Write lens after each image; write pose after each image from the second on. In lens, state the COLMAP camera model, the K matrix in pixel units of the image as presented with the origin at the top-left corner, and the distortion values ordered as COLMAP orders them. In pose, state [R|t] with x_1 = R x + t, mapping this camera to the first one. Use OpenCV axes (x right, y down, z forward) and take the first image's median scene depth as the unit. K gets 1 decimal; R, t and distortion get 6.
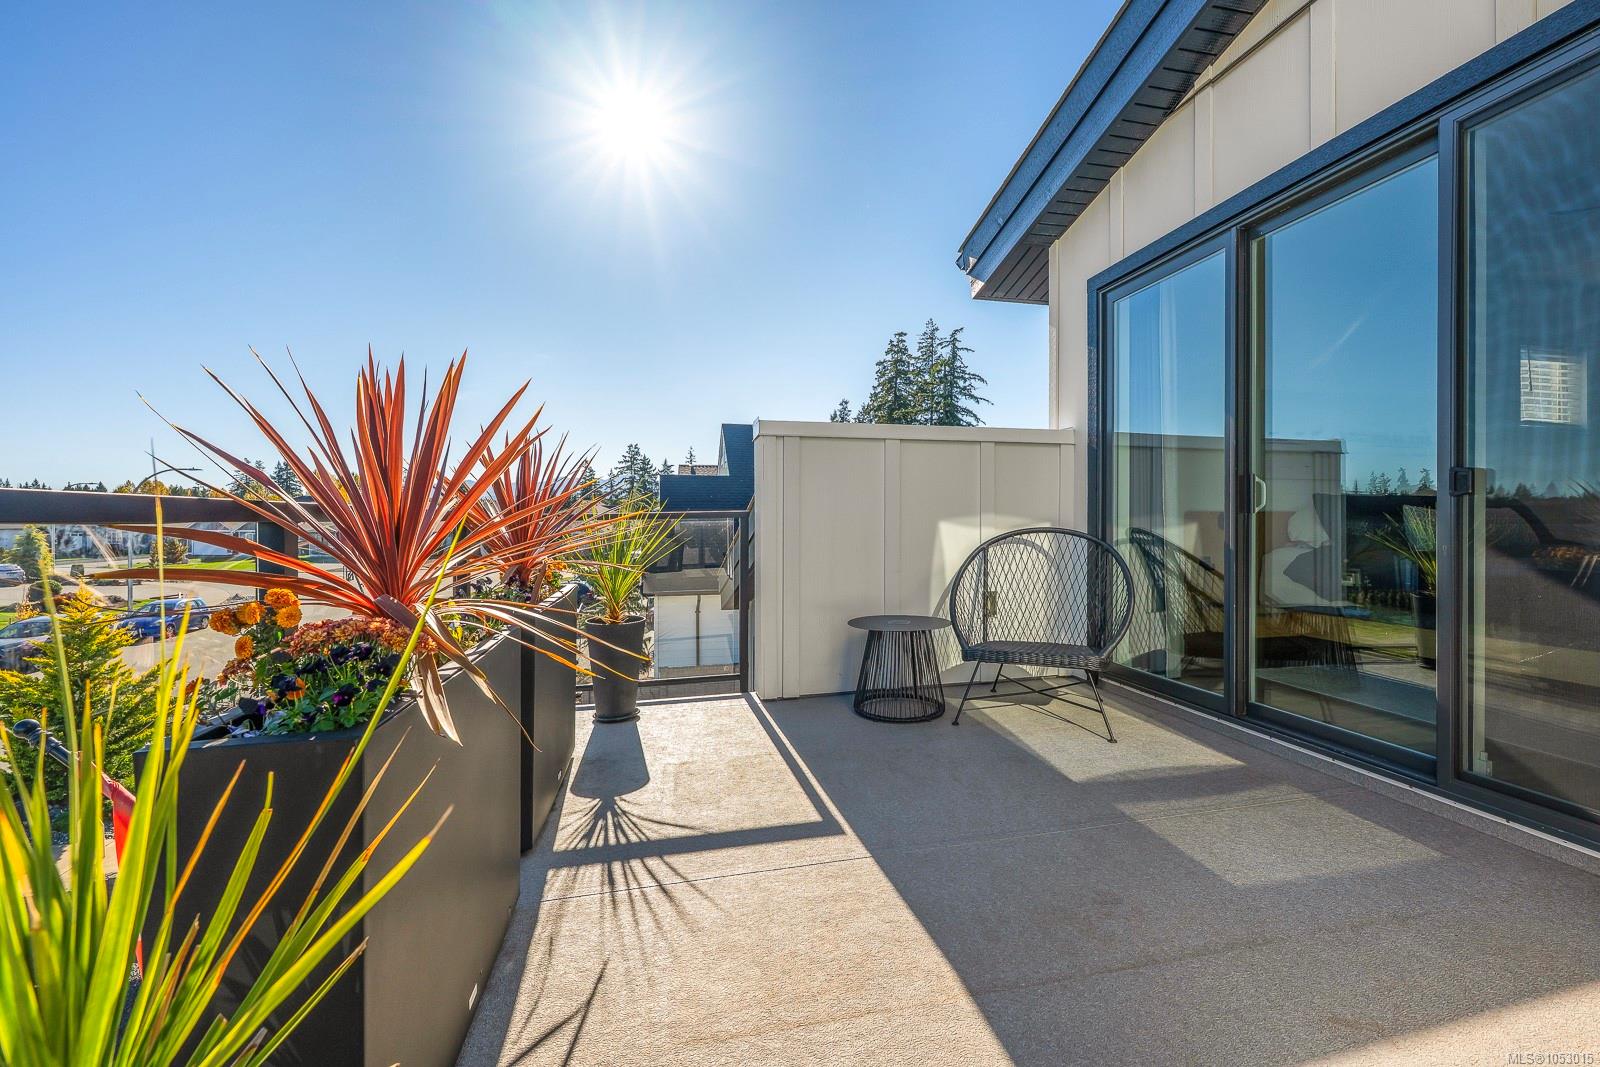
lens RADIAL K [[642.0, 0, 800.0], [0, 642.0, 533.5], [0, 0, 1]] dist [-0.000691, -0.000143]
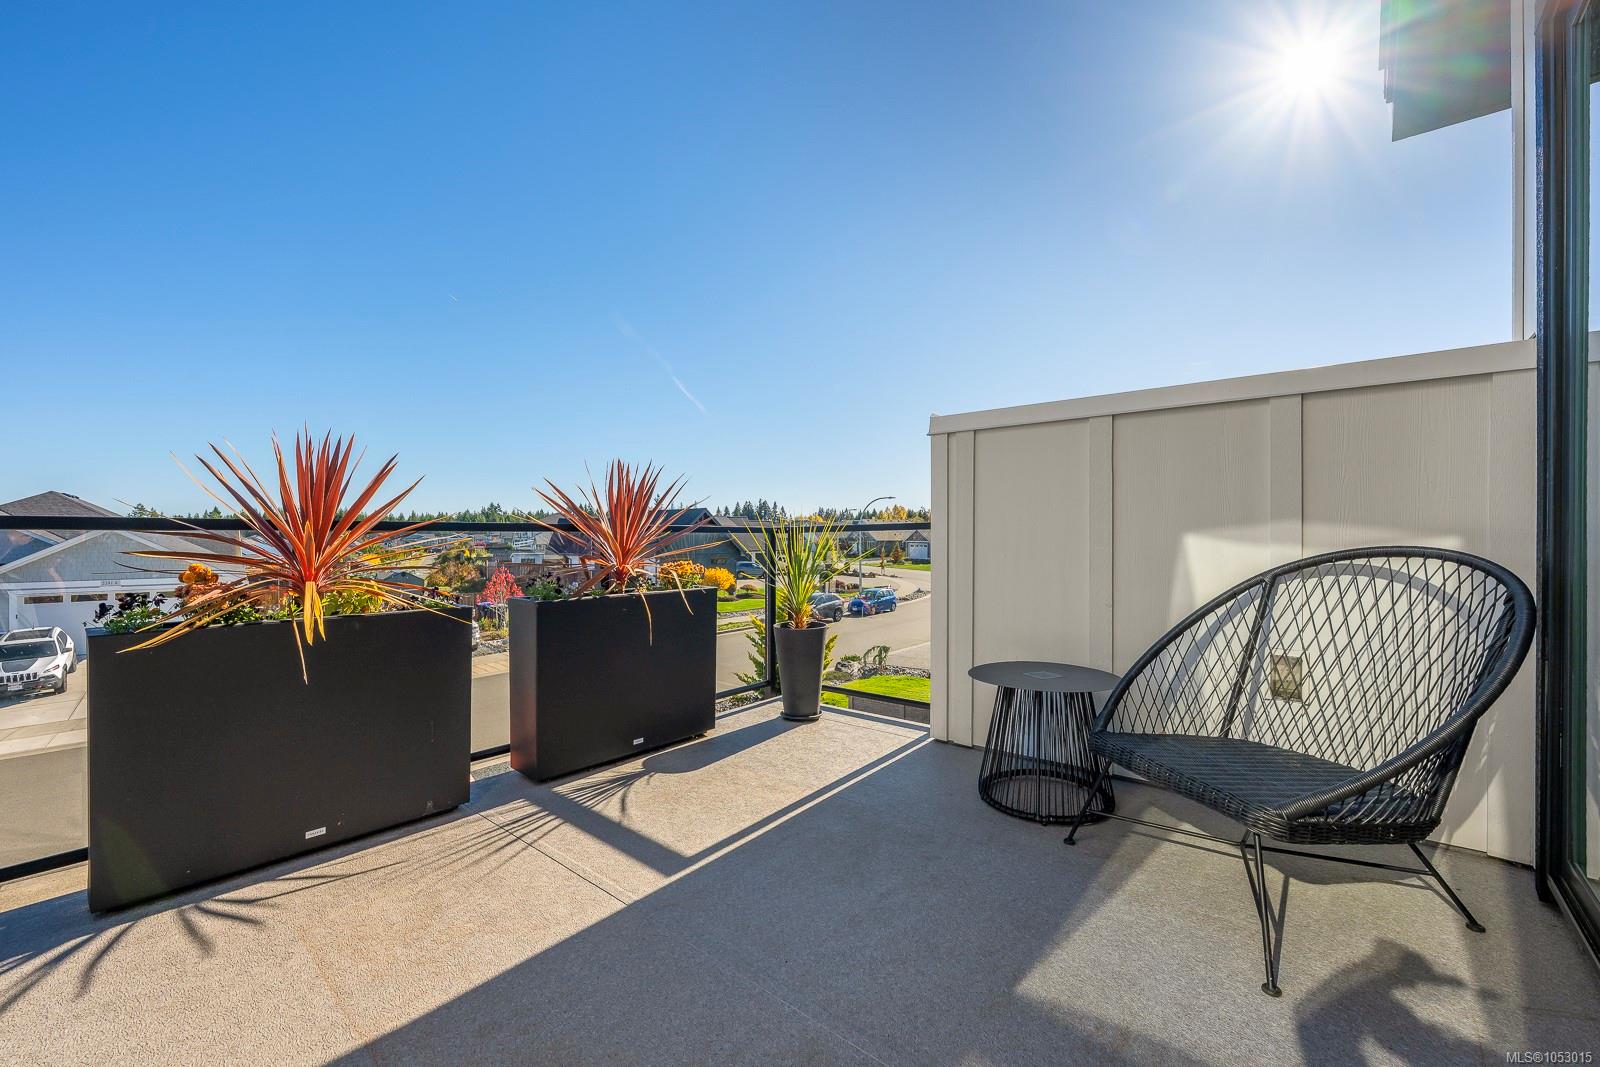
lens RADIAL K [[616.8, 0, 800.0], [0, 616.8, 533.5], [0, 0, 1]] dist [0.001021, 0.000125]
pose [[0.624234, -0.001604, -0.781236, 0.698524], [-0.018383, 0.999691, -0.016741, -0.002186], [0.781021, 0.024811, 0.624011, 0.478833]]
